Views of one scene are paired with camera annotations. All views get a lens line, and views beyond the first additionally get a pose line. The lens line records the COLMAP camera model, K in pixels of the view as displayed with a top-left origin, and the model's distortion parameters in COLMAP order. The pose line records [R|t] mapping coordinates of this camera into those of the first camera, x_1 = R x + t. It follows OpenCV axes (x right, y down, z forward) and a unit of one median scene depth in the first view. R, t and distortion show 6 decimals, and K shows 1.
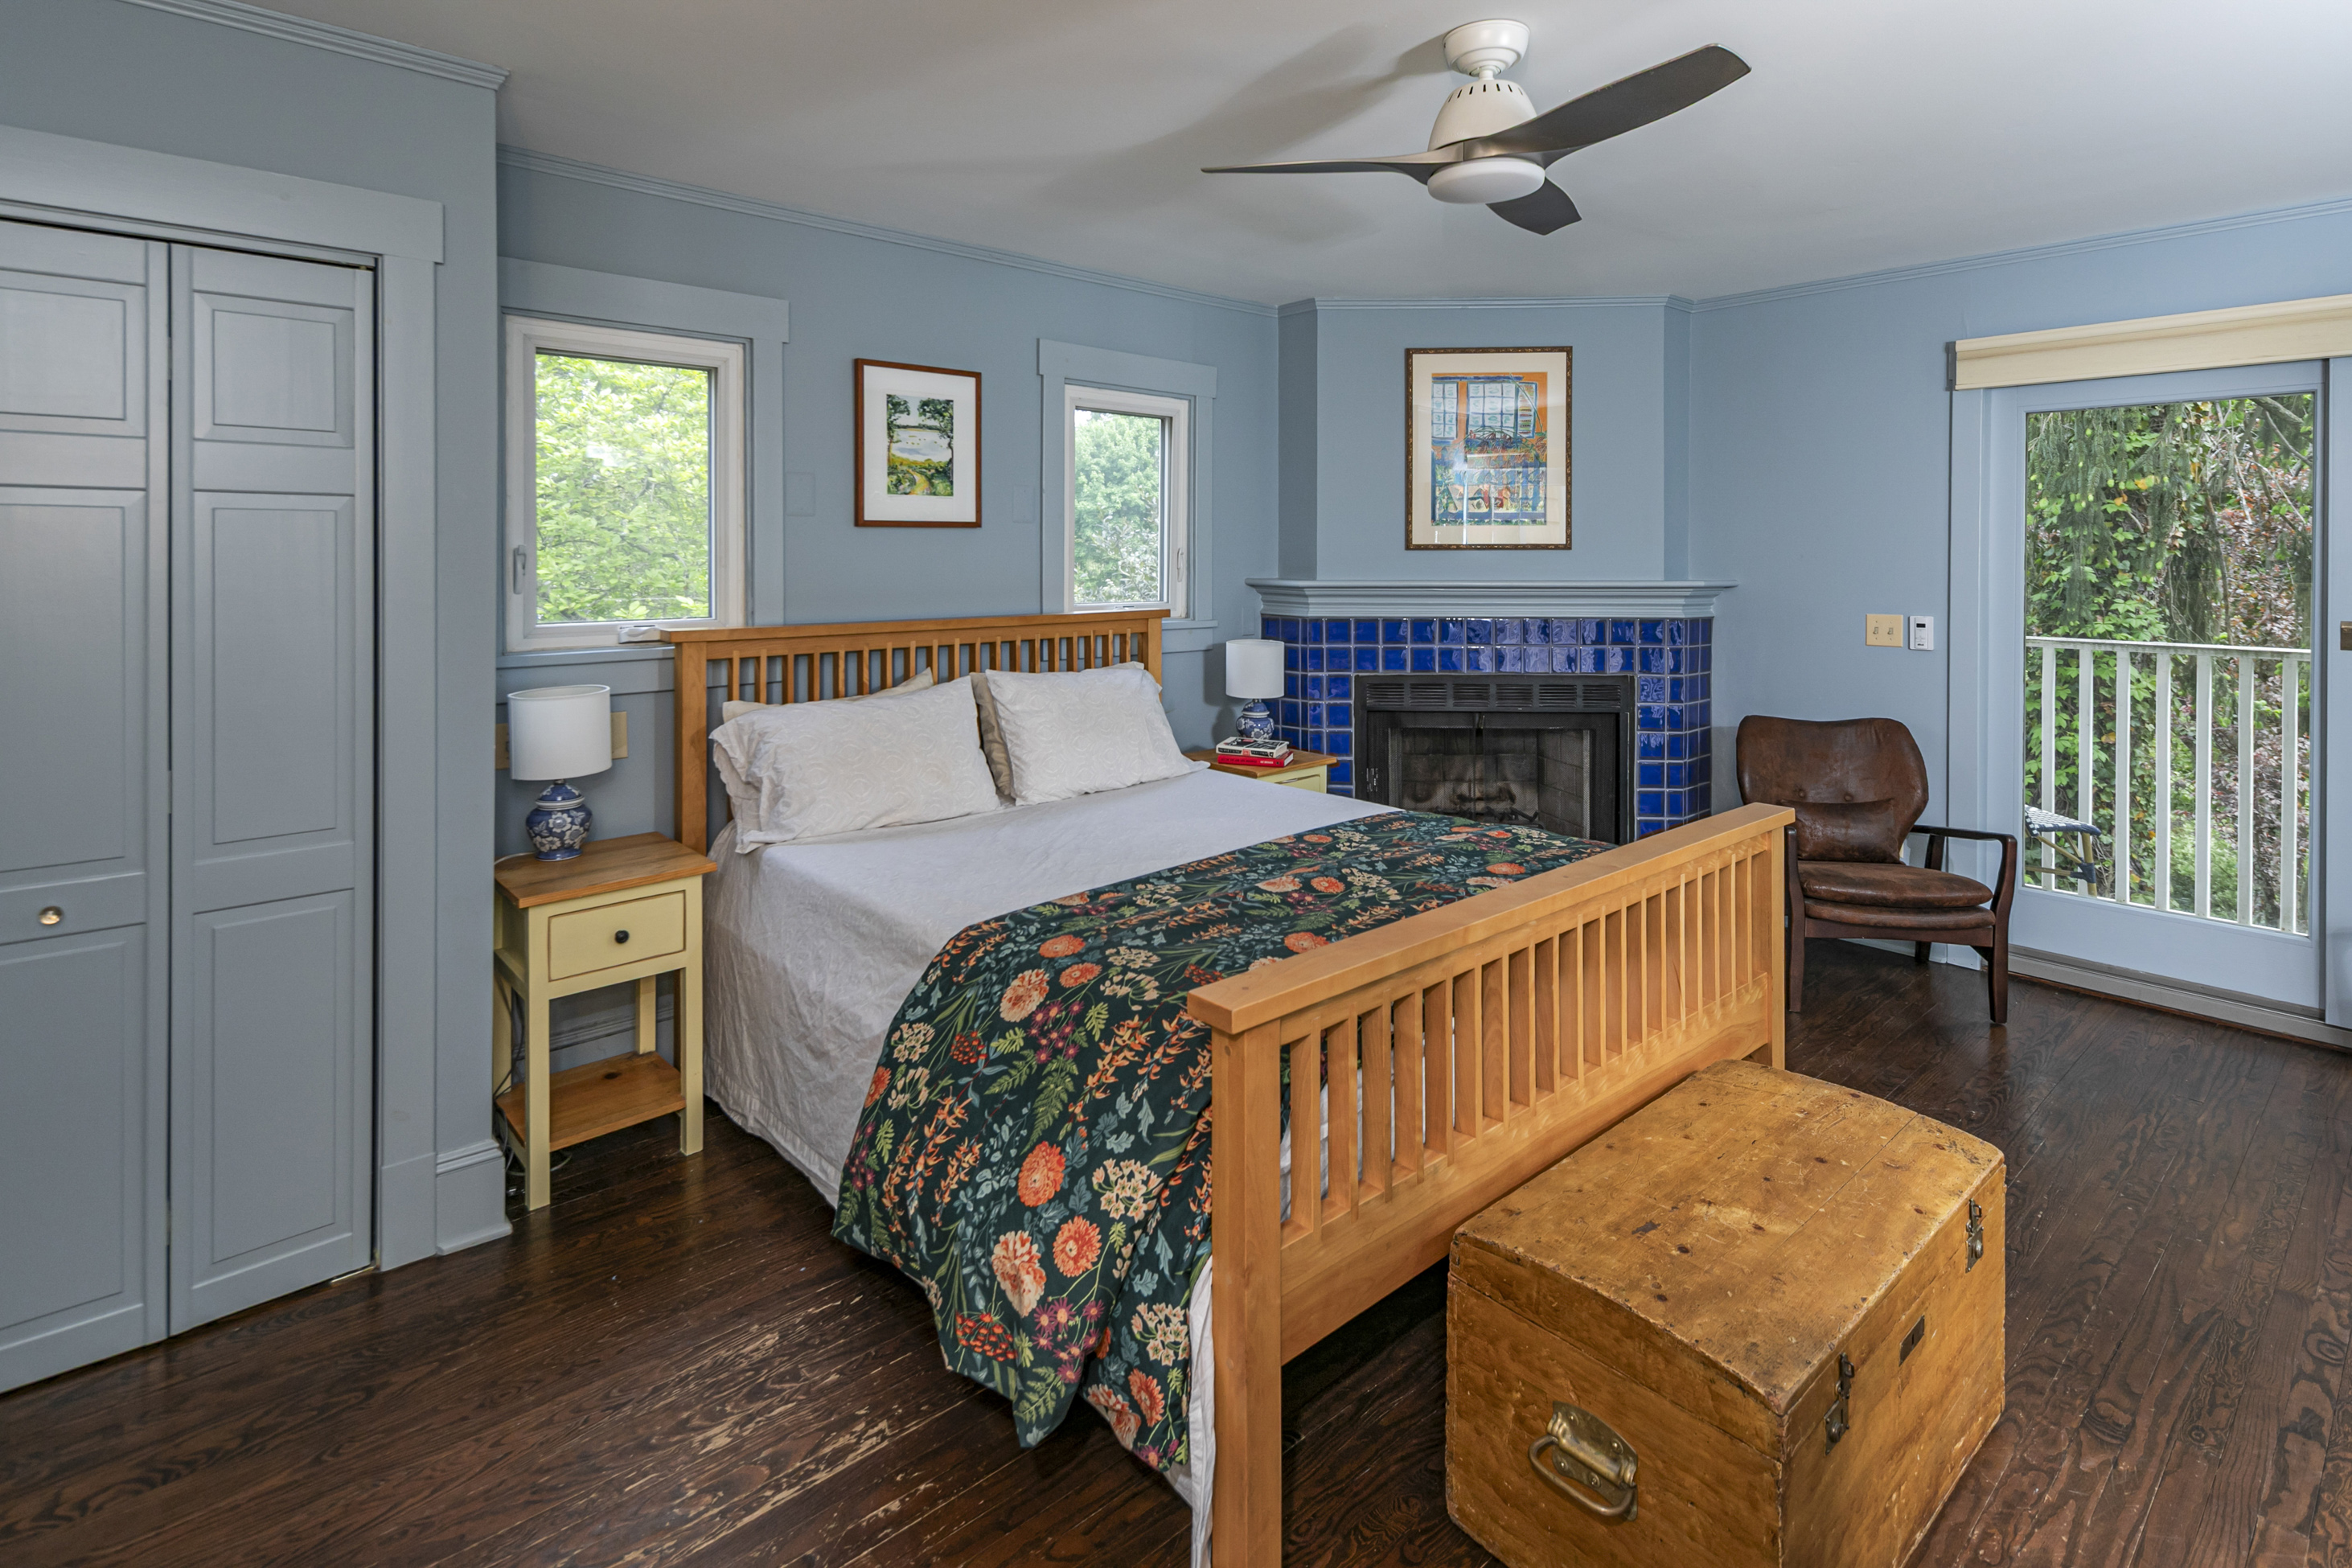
lens RADIAL K [[1164.4, 0, 1176.0], [0, 1164.4, 784.0], [0, 0, 1]] dist [0.017677, -0.000022]
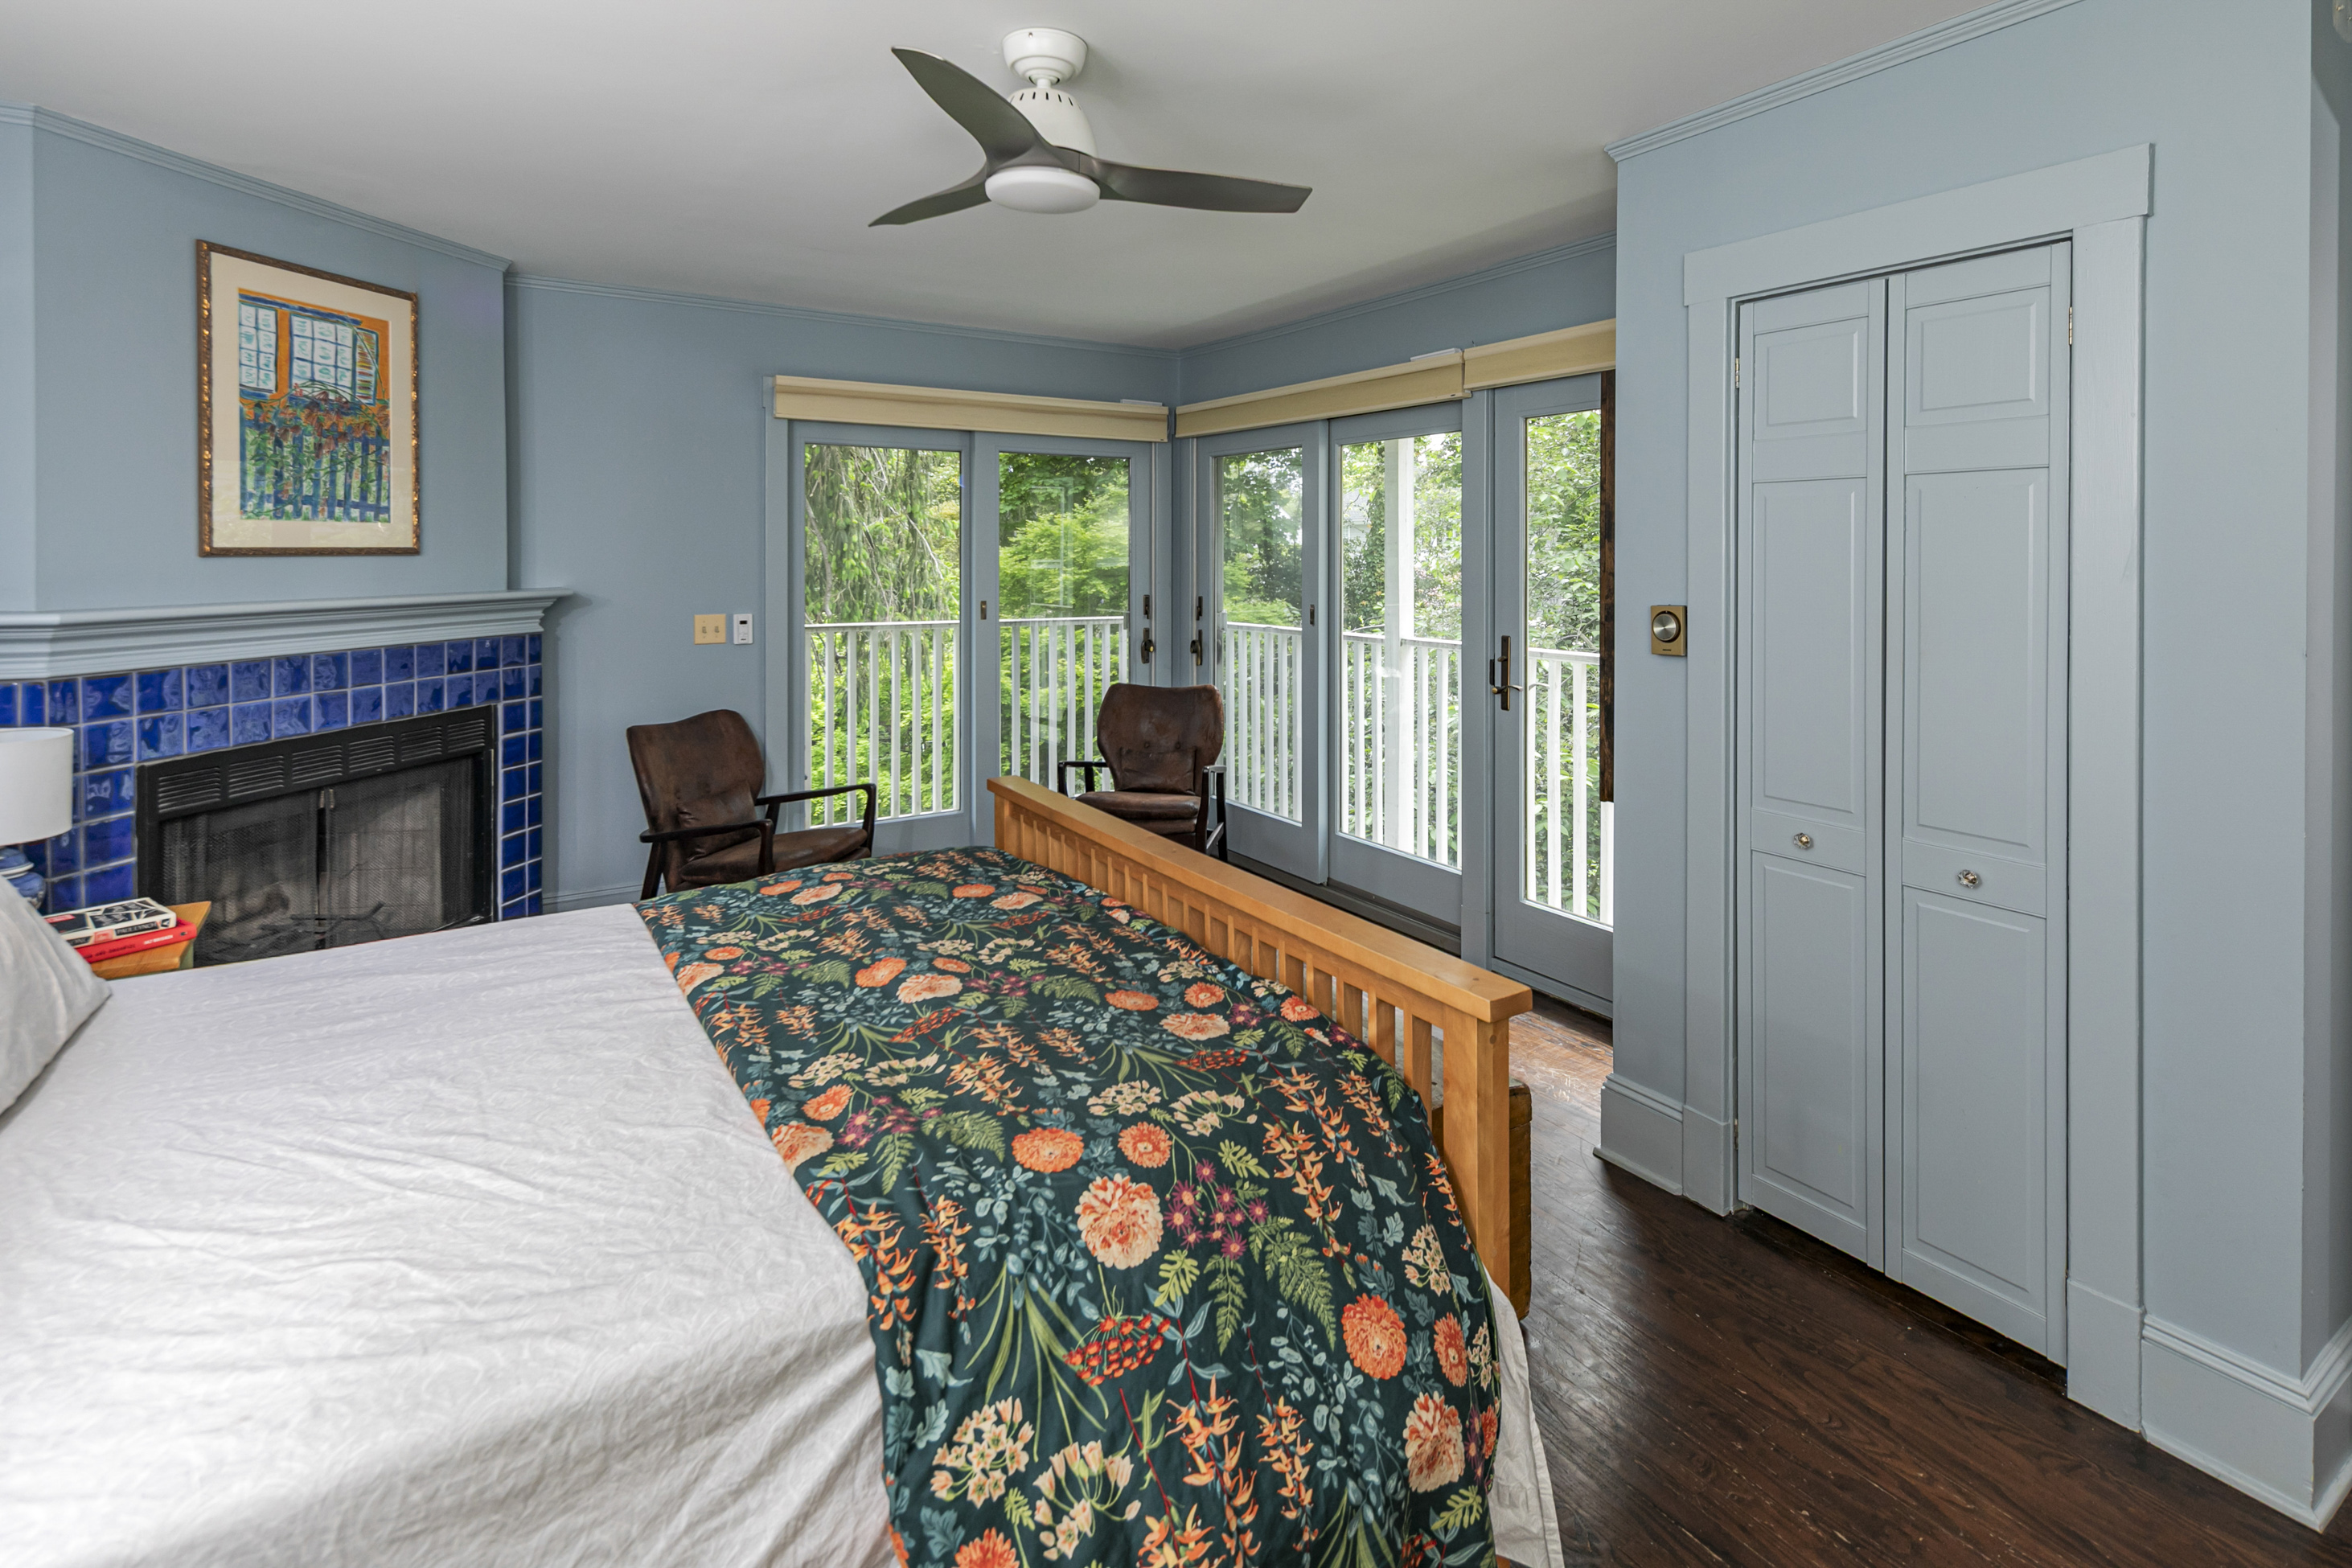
lens RADIAL K [[1088.4, 0, 1175.8], [0, 1088.4, 802.1], [0, 0, 1]] dist [0.044756, -0.029680]
pose [[0.161780, -0.226547, 0.960470, -0.715682], [0.201524, 0.960365, 0.192578, -0.178617], [-0.966031, 0.162403, 0.201023, 0.836033]]
